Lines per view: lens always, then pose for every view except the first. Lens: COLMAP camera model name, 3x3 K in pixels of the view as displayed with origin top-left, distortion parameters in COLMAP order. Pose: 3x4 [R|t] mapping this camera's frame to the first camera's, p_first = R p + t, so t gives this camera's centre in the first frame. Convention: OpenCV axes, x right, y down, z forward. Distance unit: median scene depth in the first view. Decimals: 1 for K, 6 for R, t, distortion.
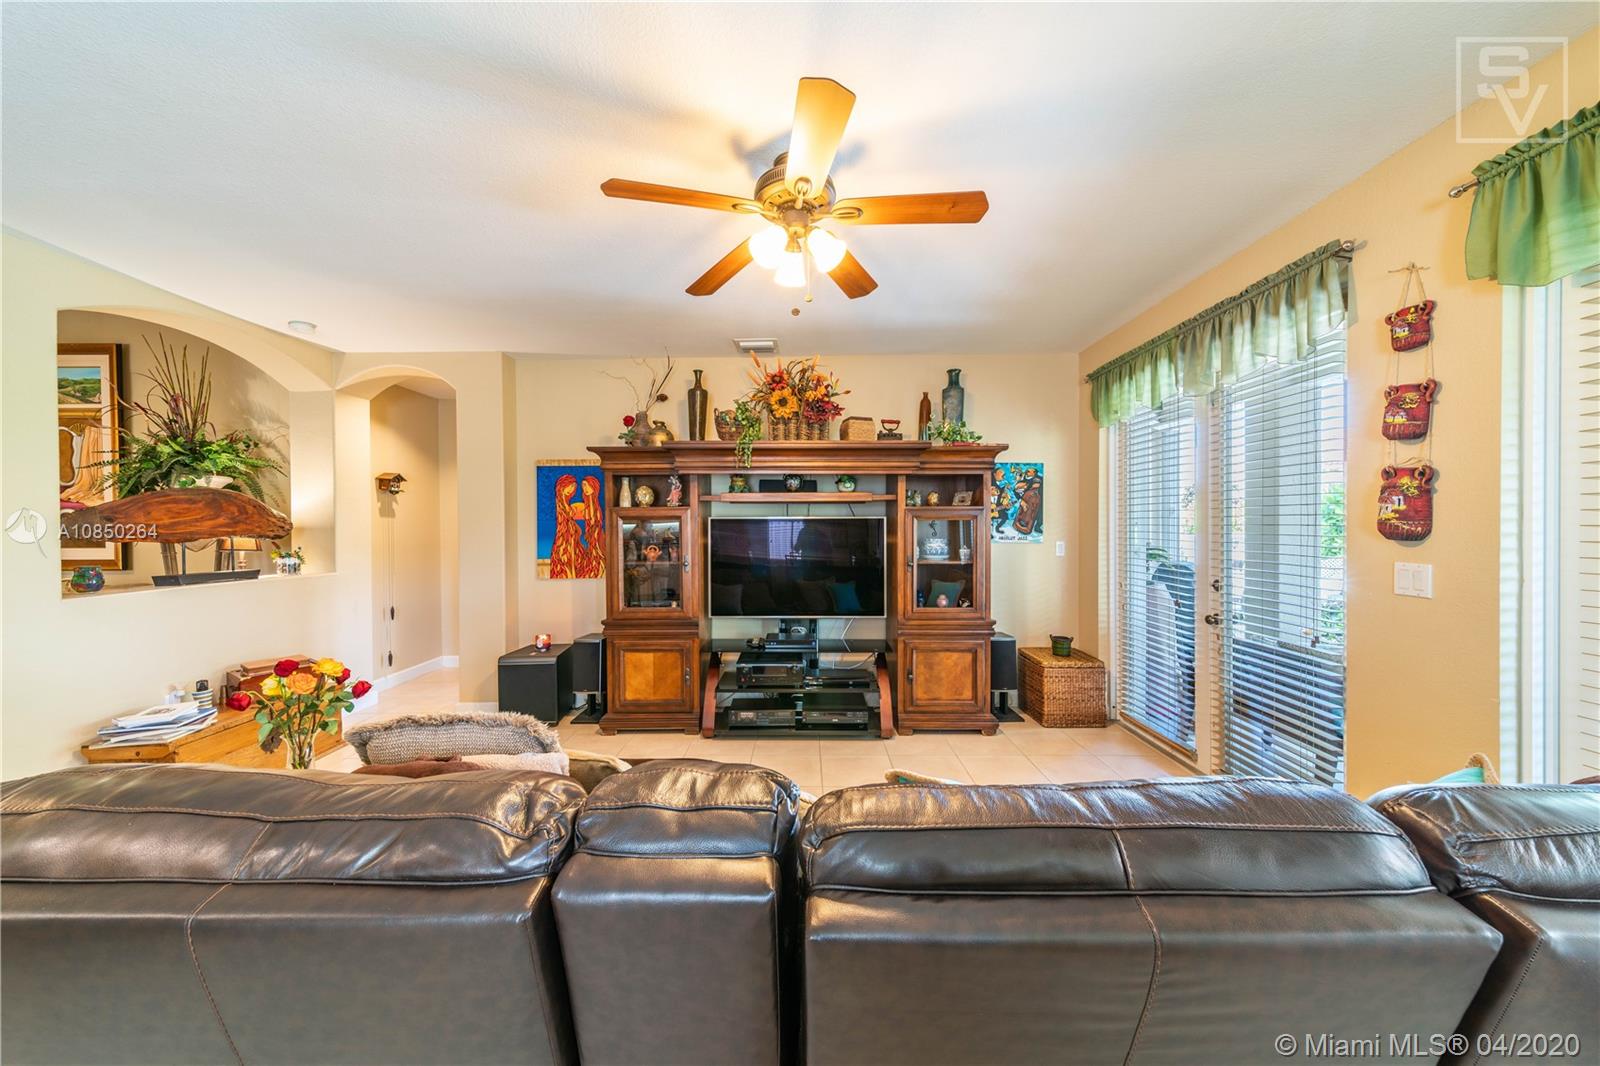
lens RADIAL K [[553.3, 0, 799.1], [0, 553.3, 530.1], [0, 0, 1]] dist [0.006899, -0.000537]
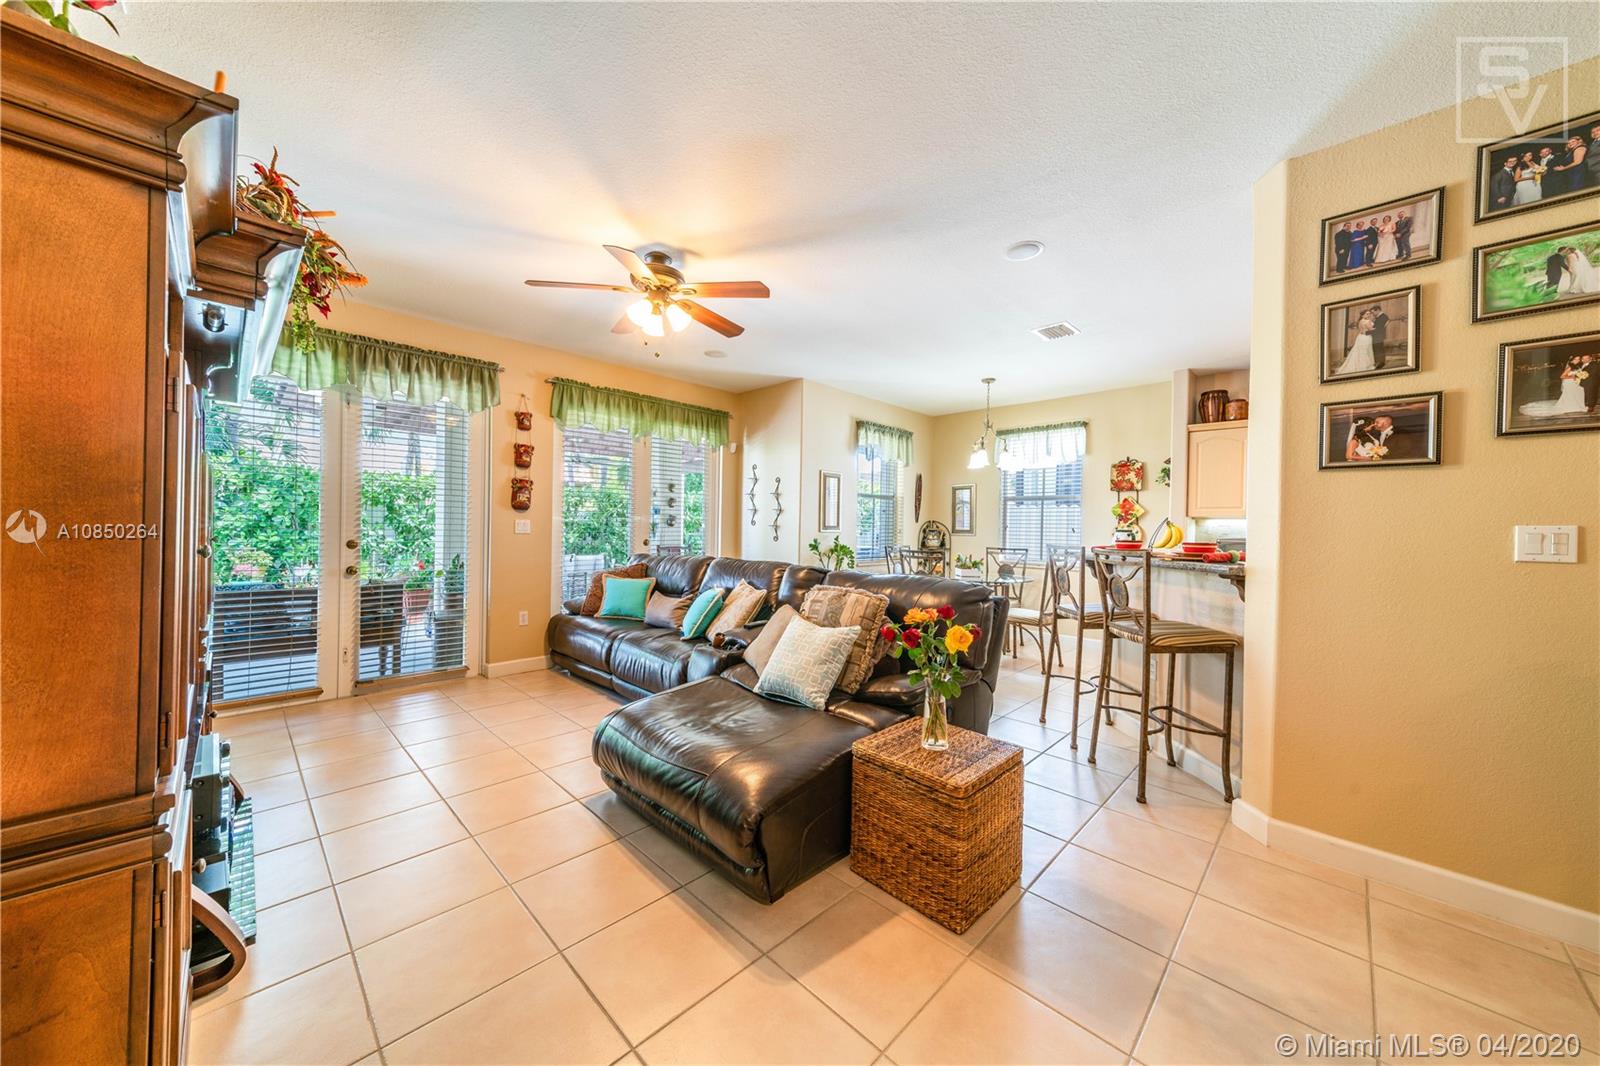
lens RADIAL K [[553.3, 0, 797.0], [0, 553.3, 527.2], [0, 0, 1]] dist [0.006899, -0.000537]
pose [[-0.717870, -0.005727, 0.696153, -0.728042], [-0.005459, 0.999982, 0.002596, 0.040839], [-0.696155, -0.001937, -0.717888, 0.980929]]
